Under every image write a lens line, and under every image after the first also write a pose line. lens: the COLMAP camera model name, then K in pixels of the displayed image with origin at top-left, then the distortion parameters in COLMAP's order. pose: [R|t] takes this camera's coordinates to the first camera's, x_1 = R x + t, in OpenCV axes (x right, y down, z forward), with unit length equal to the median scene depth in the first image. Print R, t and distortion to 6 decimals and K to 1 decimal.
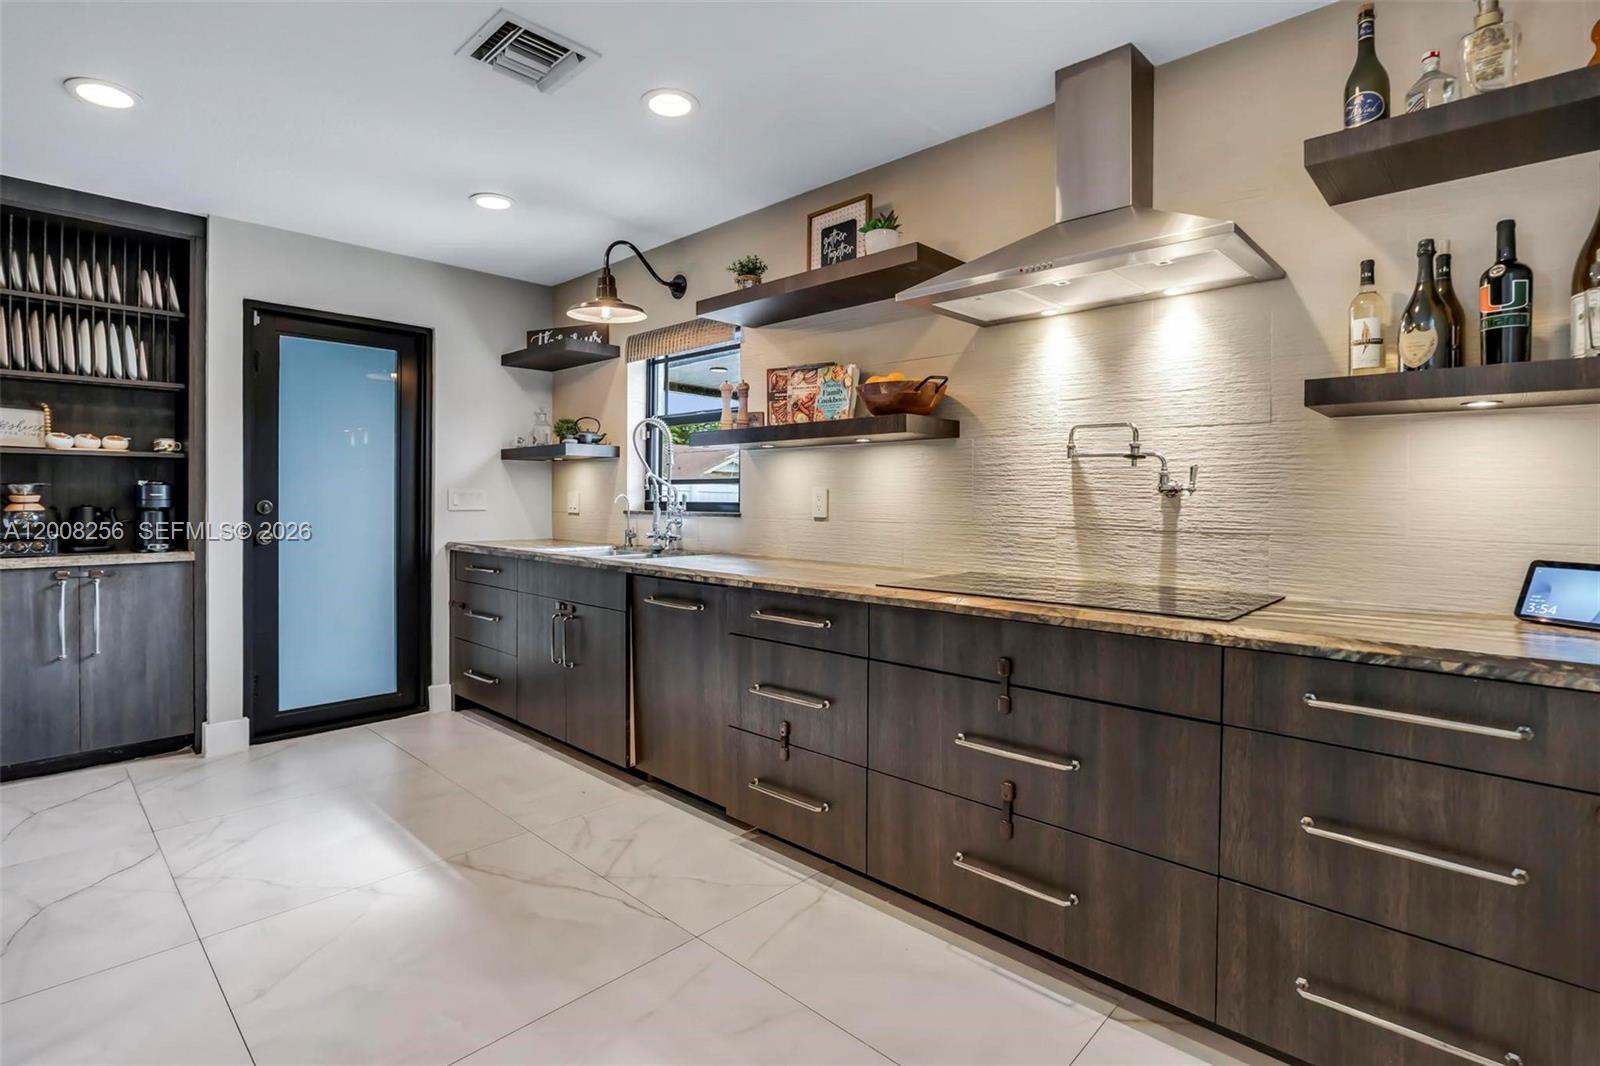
lens RADIAL K [[767.3, 0, 806.3], [0, 767.3, 504.2], [0, 0, 1]] dist [-0.025127, 0.000786]
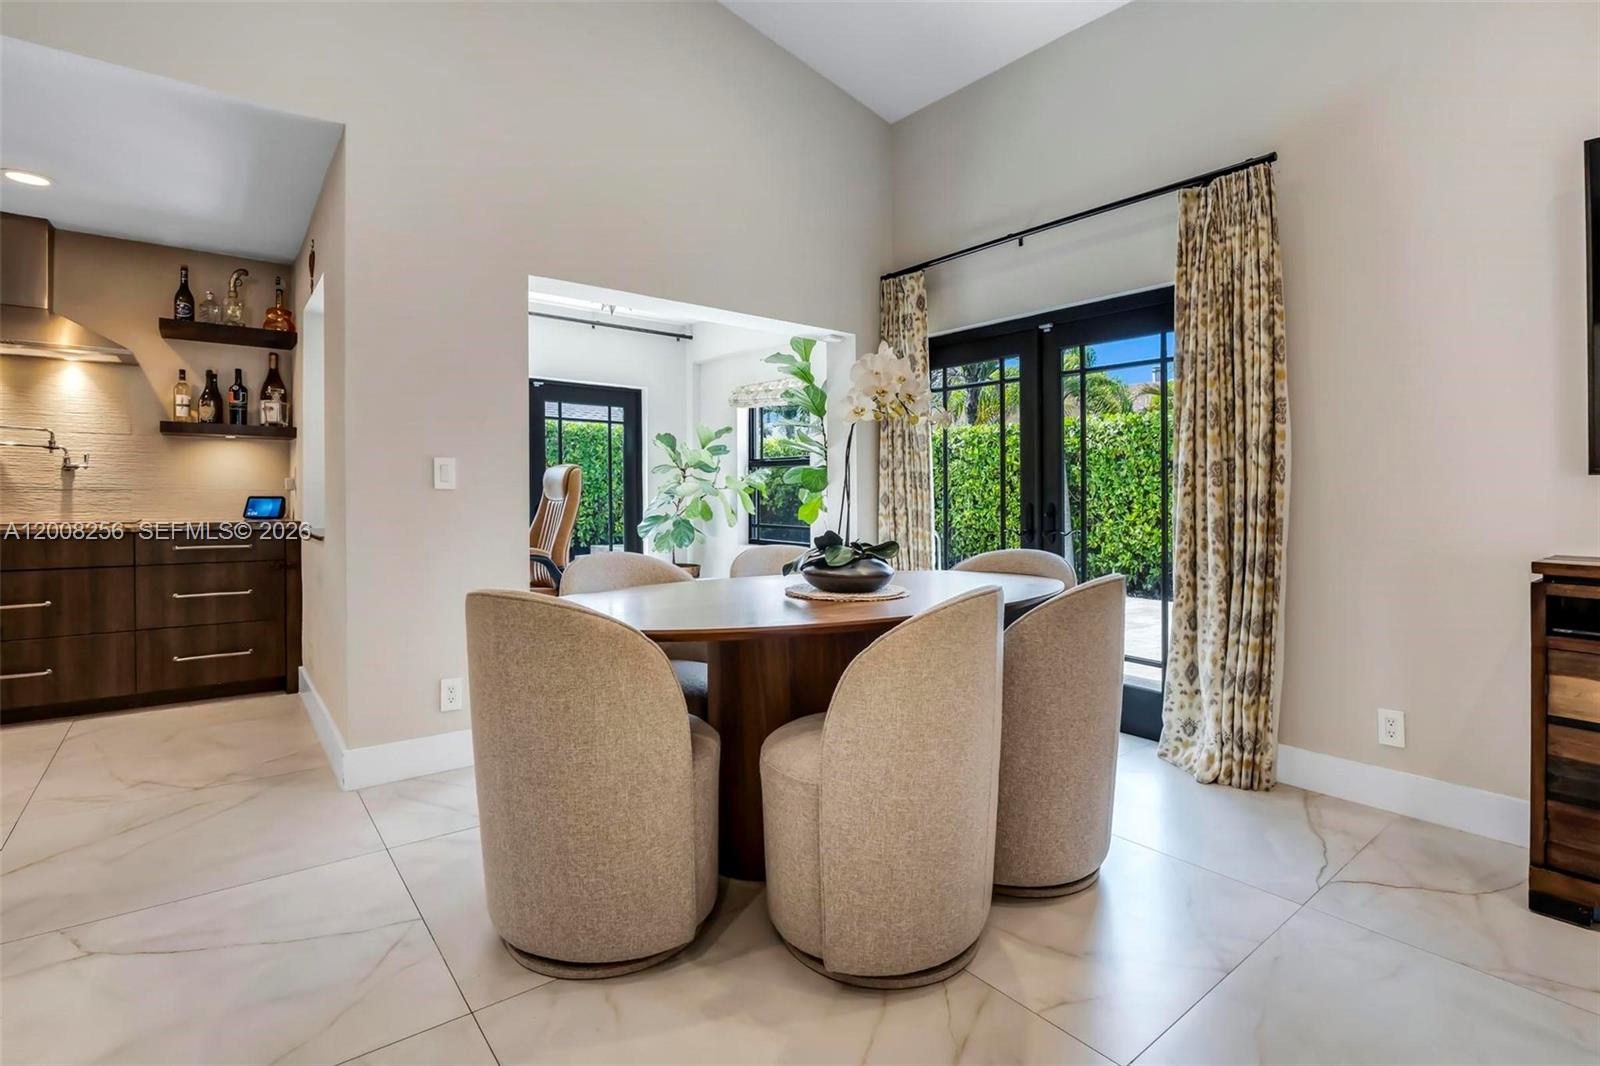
lens RADIAL K [[743.8, 0, 778.4], [0, 743.8, 514.7], [0, 0, 1]] dist [-0.014260, 0.000442]
pose [[0.165717, -0.028909, 0.985750, -0.706503], [0.002404, 0.999579, 0.028911, 0.035832], [-0.986170, -0.002422, 0.165716, -0.697101]]
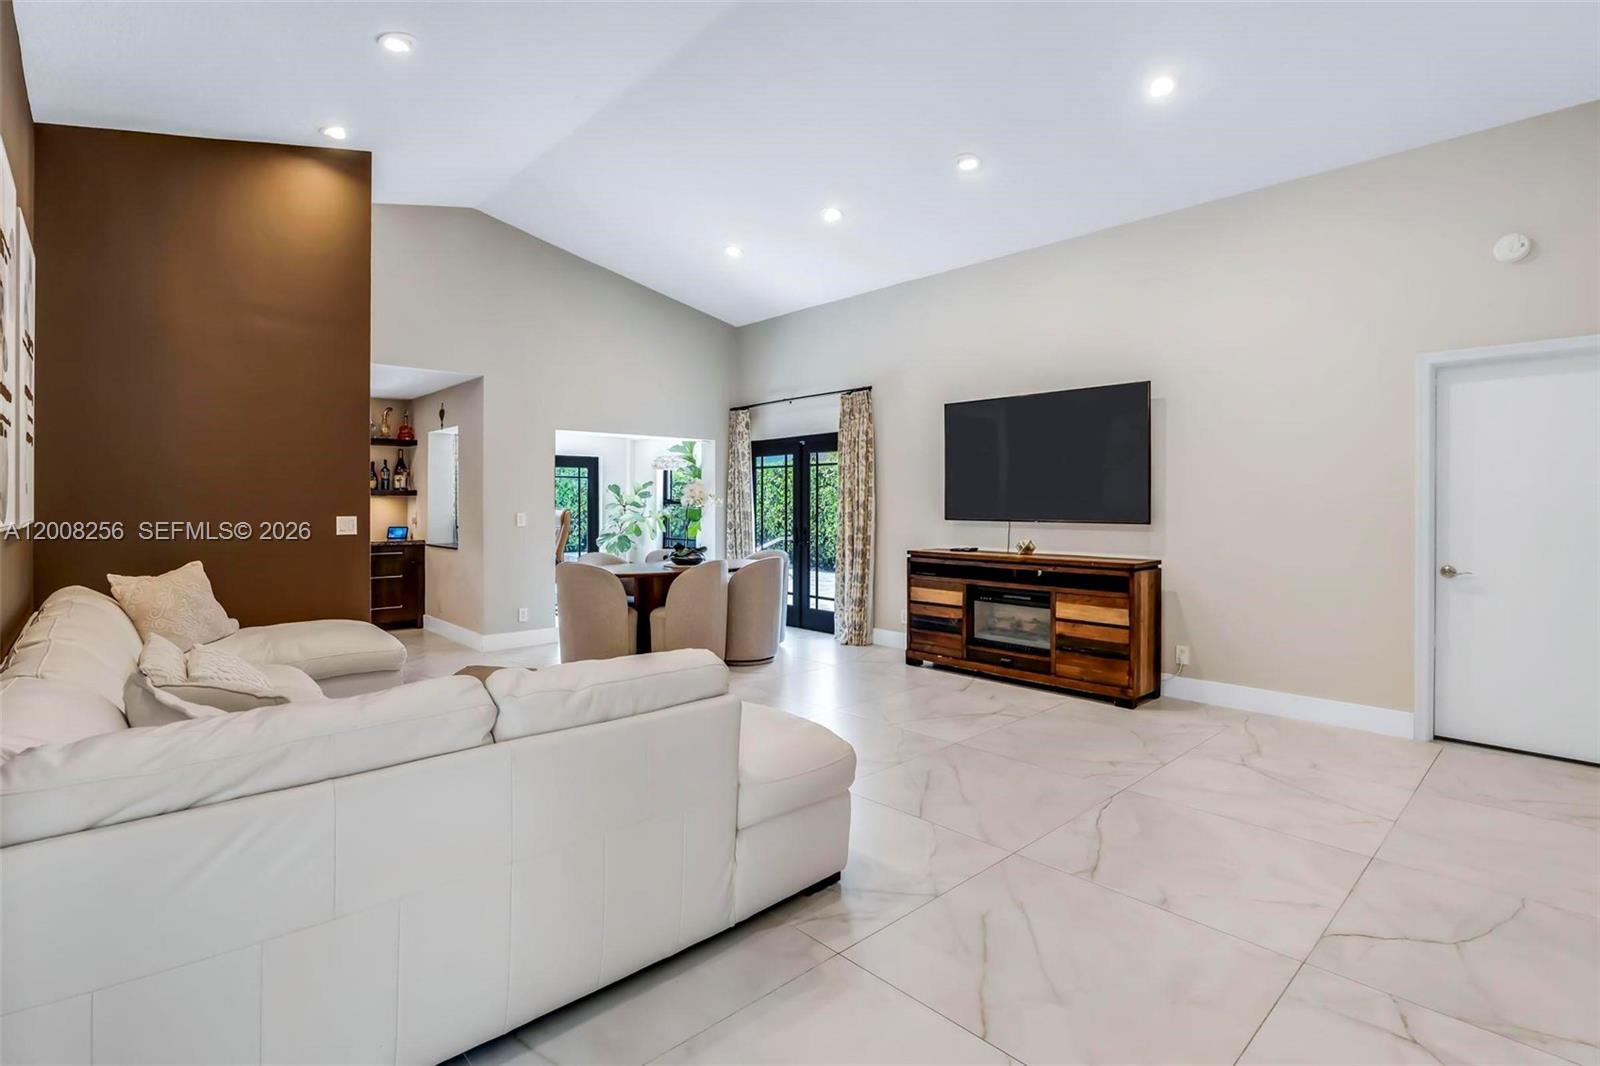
lens RADIAL K [[751.4, 0, 797.5], [0, 751.4, 477.0], [0, 0, 1]] dist [-0.001860, 0.000092]
pose [[0.062835, 0.030239, 0.997566, -2.070979], [0.008112, 0.999492, -0.030808, -0.044330], [-0.997991, 0.010028, 0.062558, -1.096259]]
